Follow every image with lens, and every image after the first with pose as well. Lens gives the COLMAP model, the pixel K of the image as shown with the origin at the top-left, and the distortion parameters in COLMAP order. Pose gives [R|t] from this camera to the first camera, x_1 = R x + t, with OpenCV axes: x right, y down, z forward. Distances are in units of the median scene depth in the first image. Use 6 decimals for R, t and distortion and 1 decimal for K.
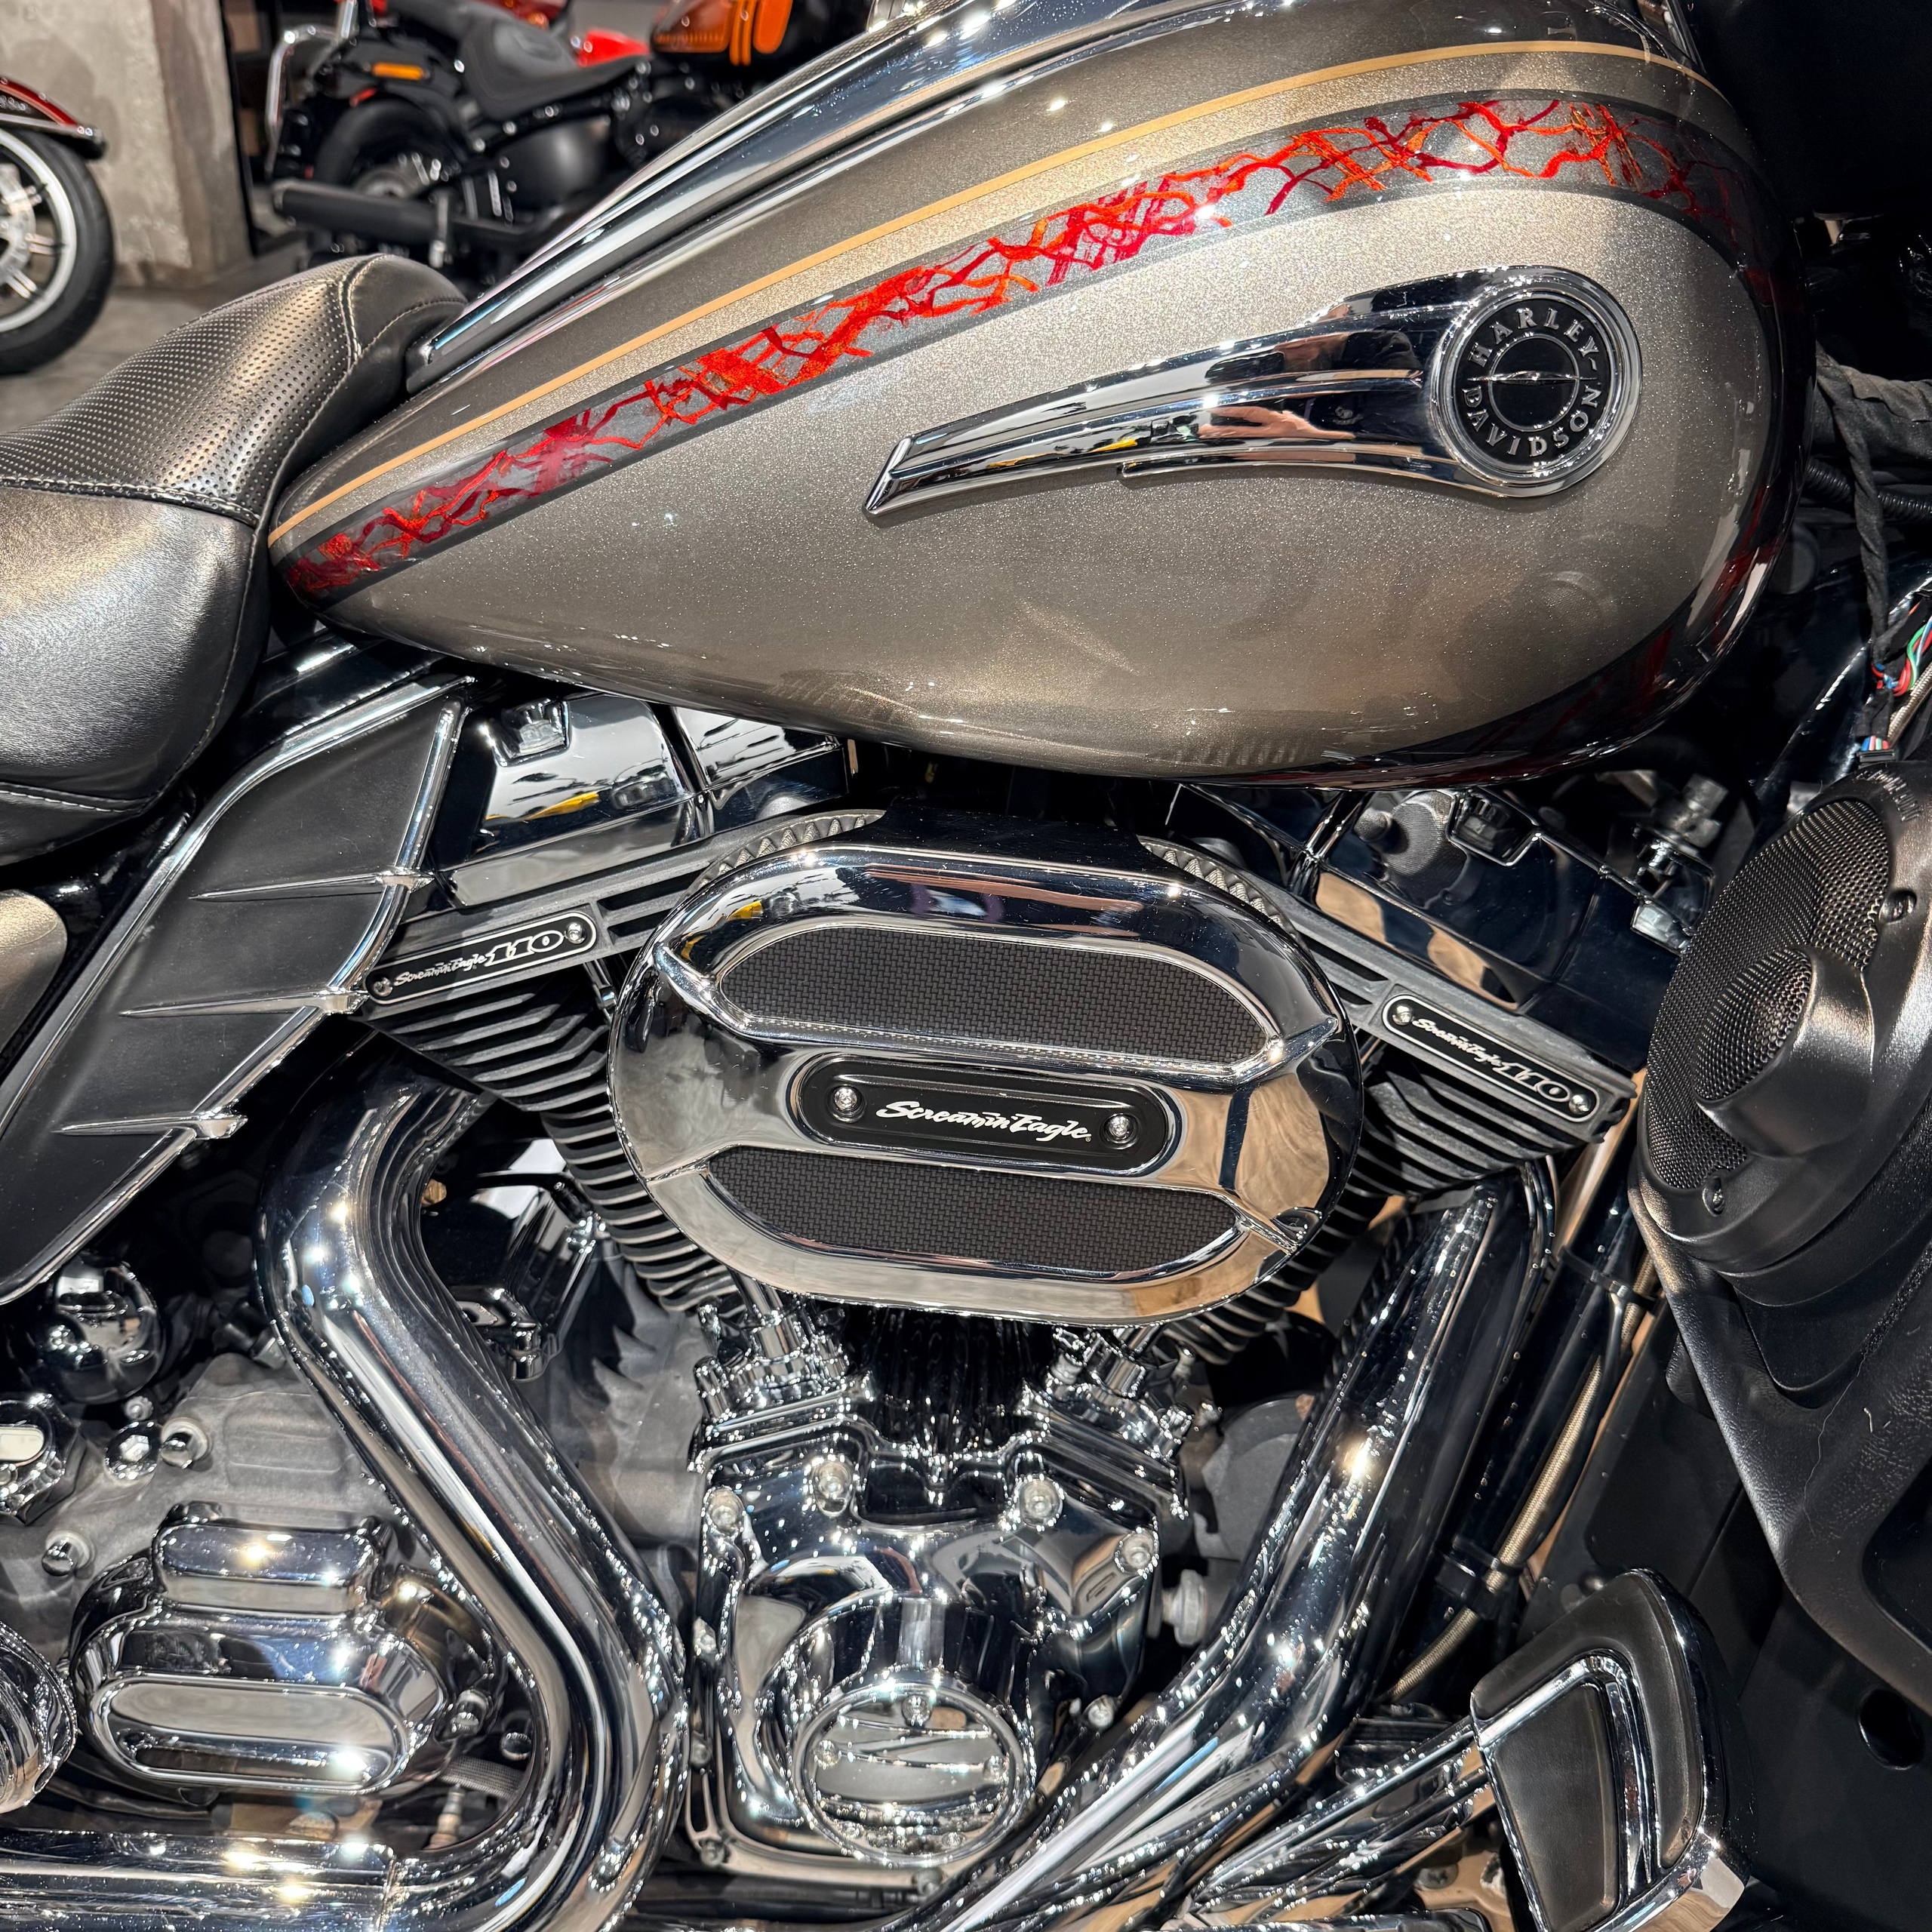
lens RADIAL K [[1845.2, 0, 958.5], [0, 1845.2, 979.2], [0, 0, 1]] dist [0.000839, 0.000000]
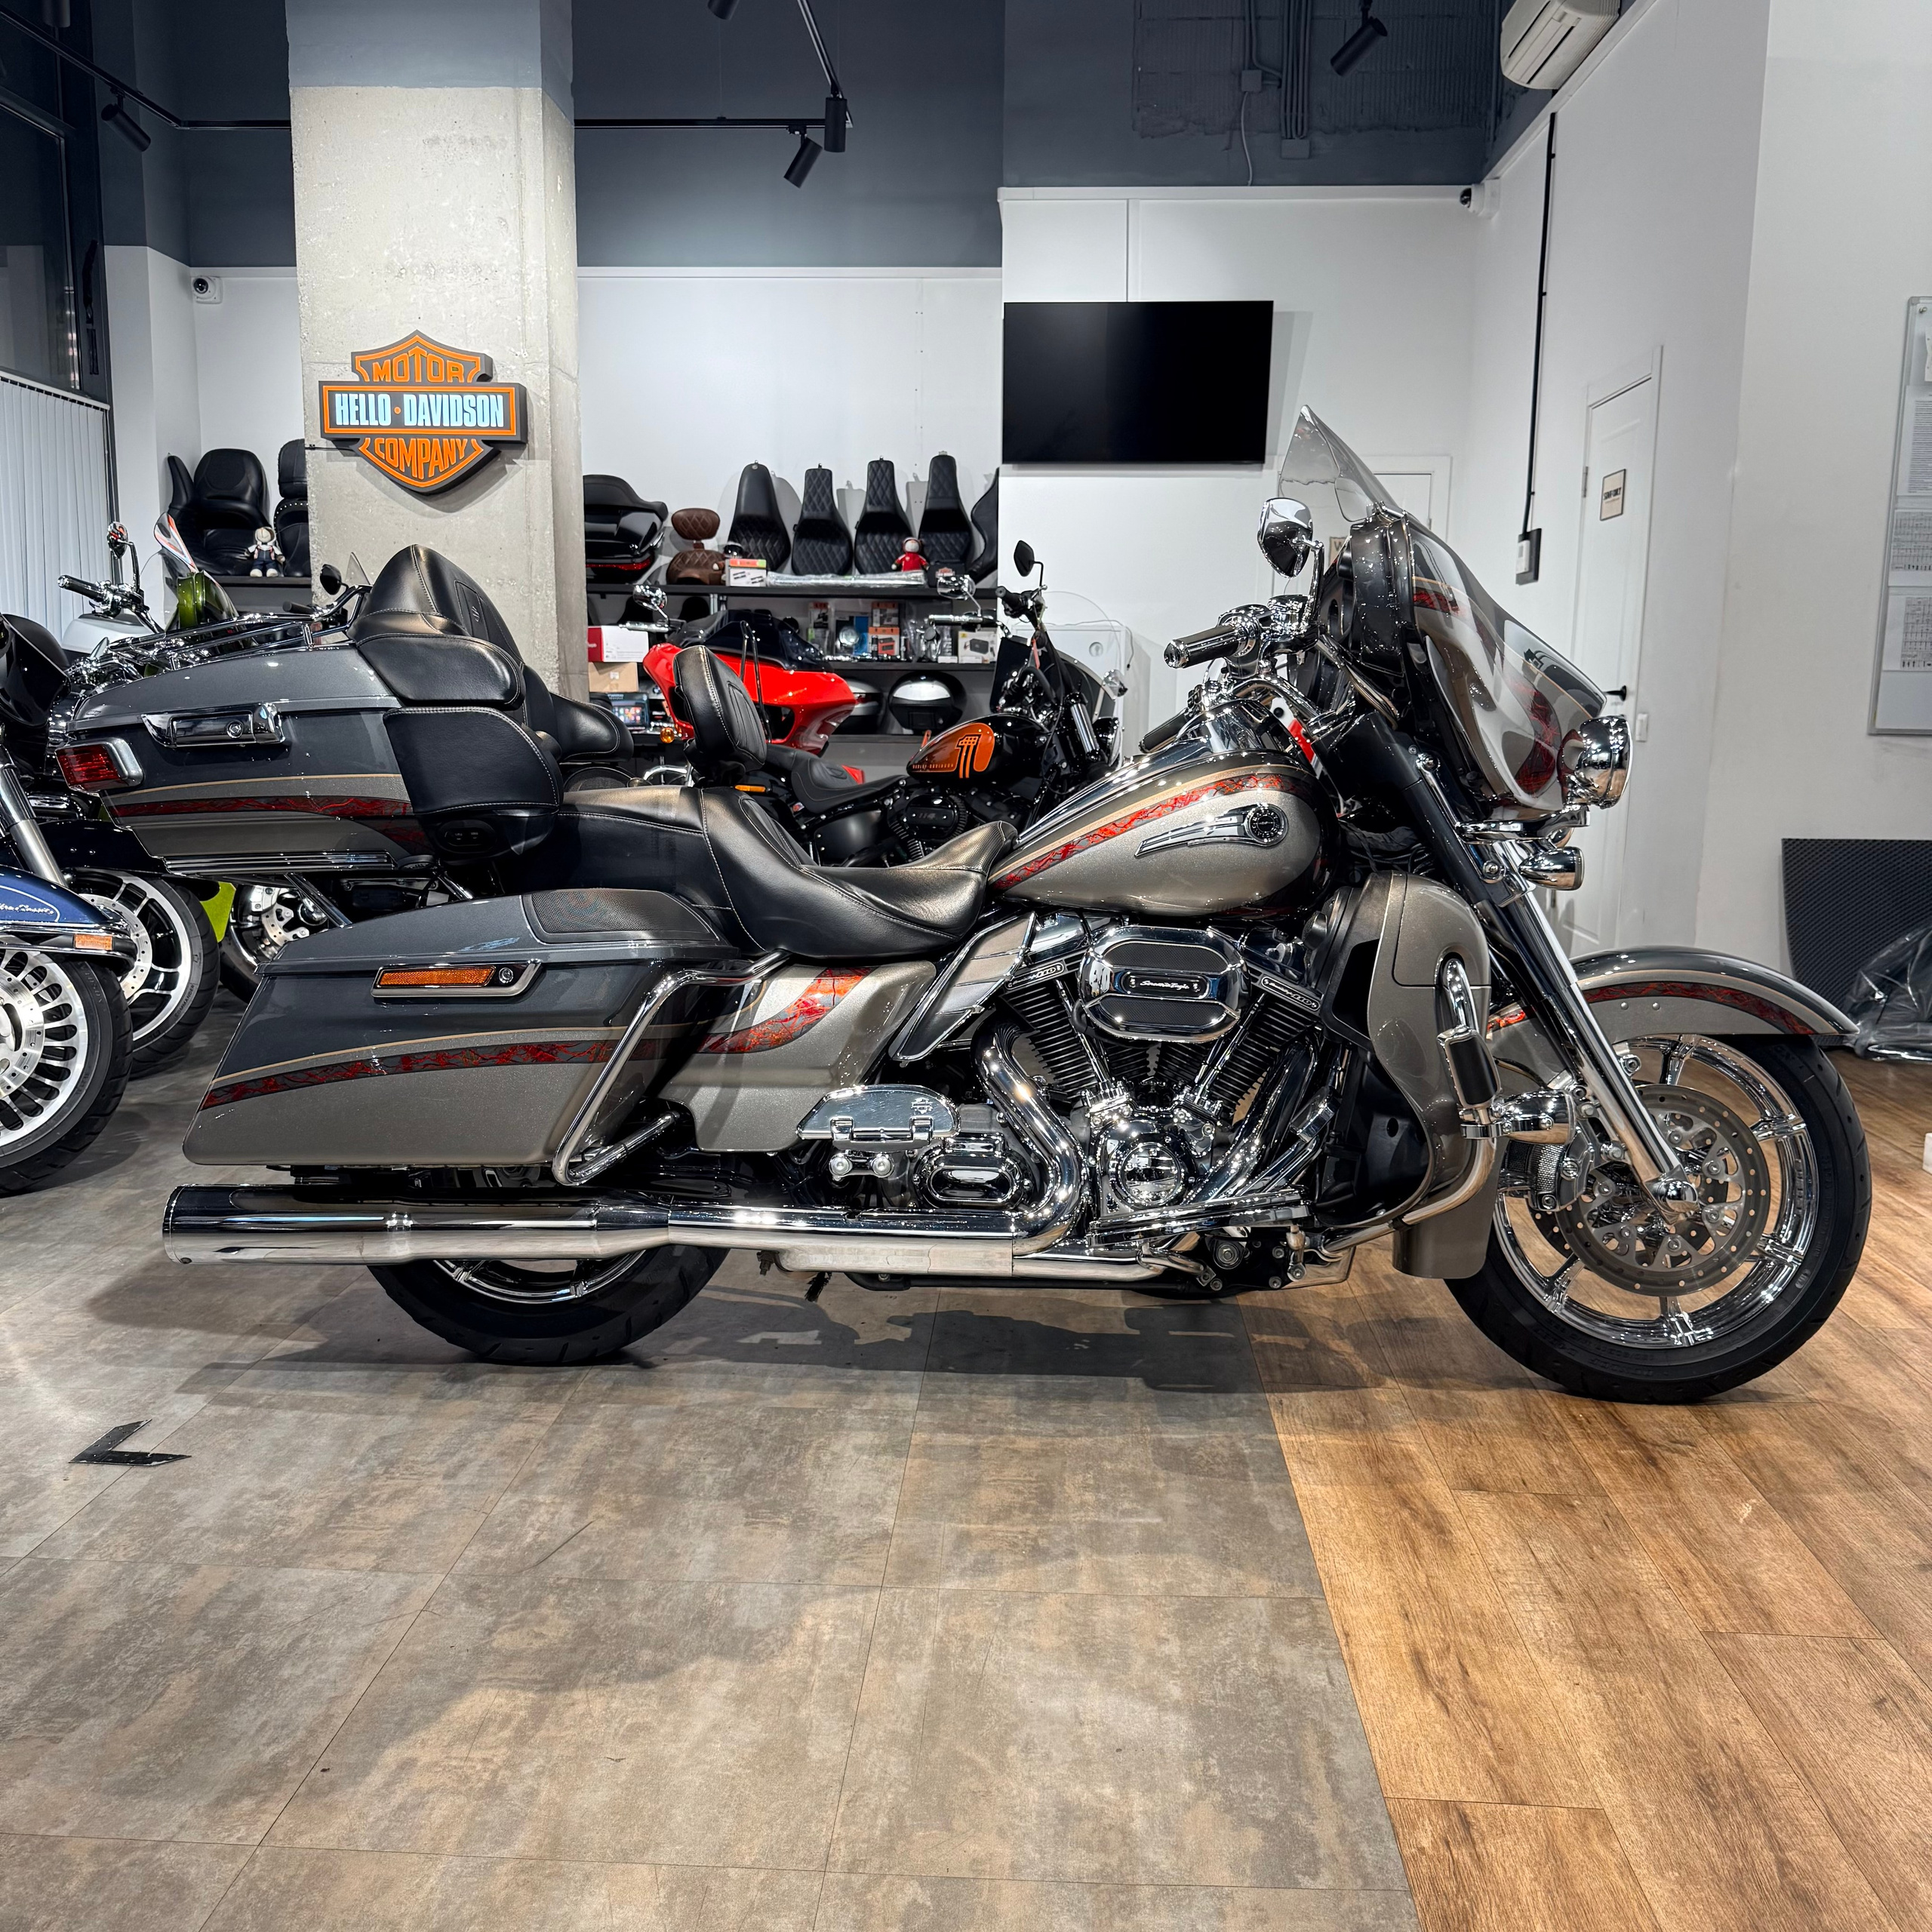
lens RADIAL K [[1845.2, 0, 972.8], [0, 1845.2, 975.3], [0, 0, 1]] dist [0.000839, 0.000000]
pose [[0.998901, -0.027555, -0.037915, -0.248769], [0.012774, 0.938366, -0.345406, 1.374551], [0.045096, 0.344542, 0.937687, -2.771449]]
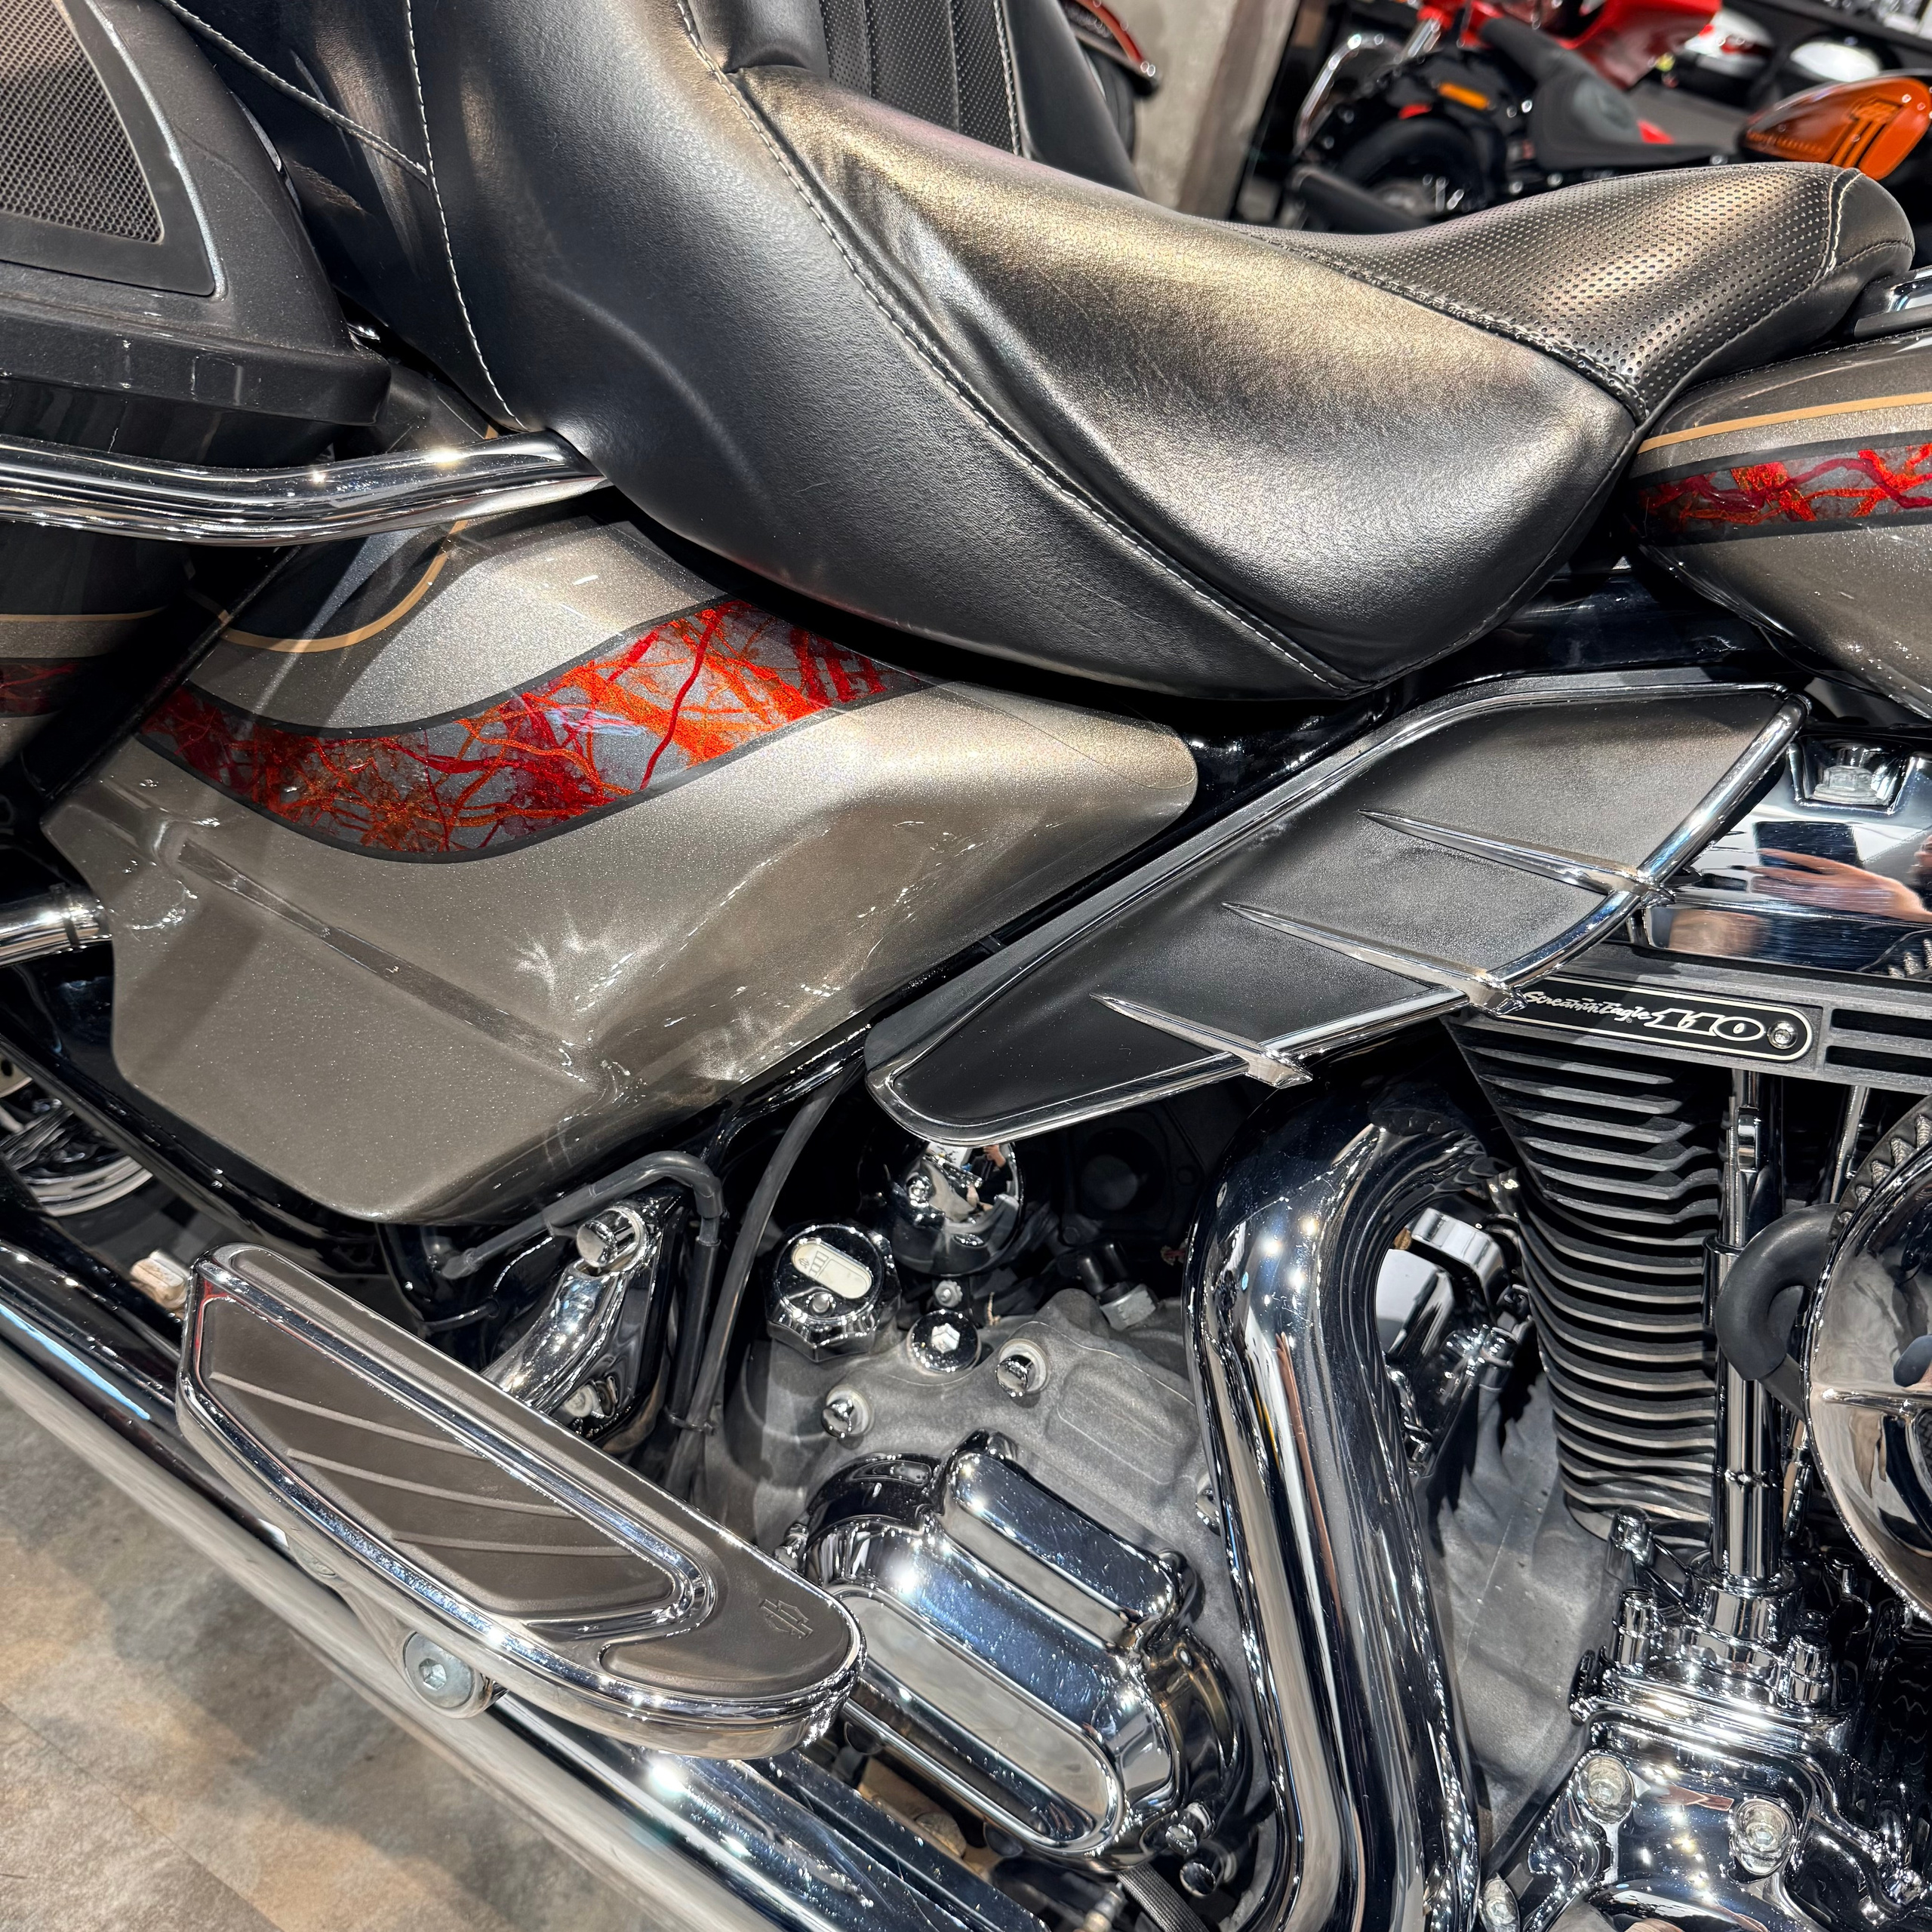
lens RADIAL K [[1845.2, 0, 950.2], [0, 1845.2, 959.3], [0, 0, 1]] dist [0.000839, 0.000000]
pose [[0.861062, 0.405834, -0.306384, -0.282801], [-0.417024, 0.908360, 0.031203, 0.067262], [0.290971, 0.100902, 0.951396, 0.152883]]
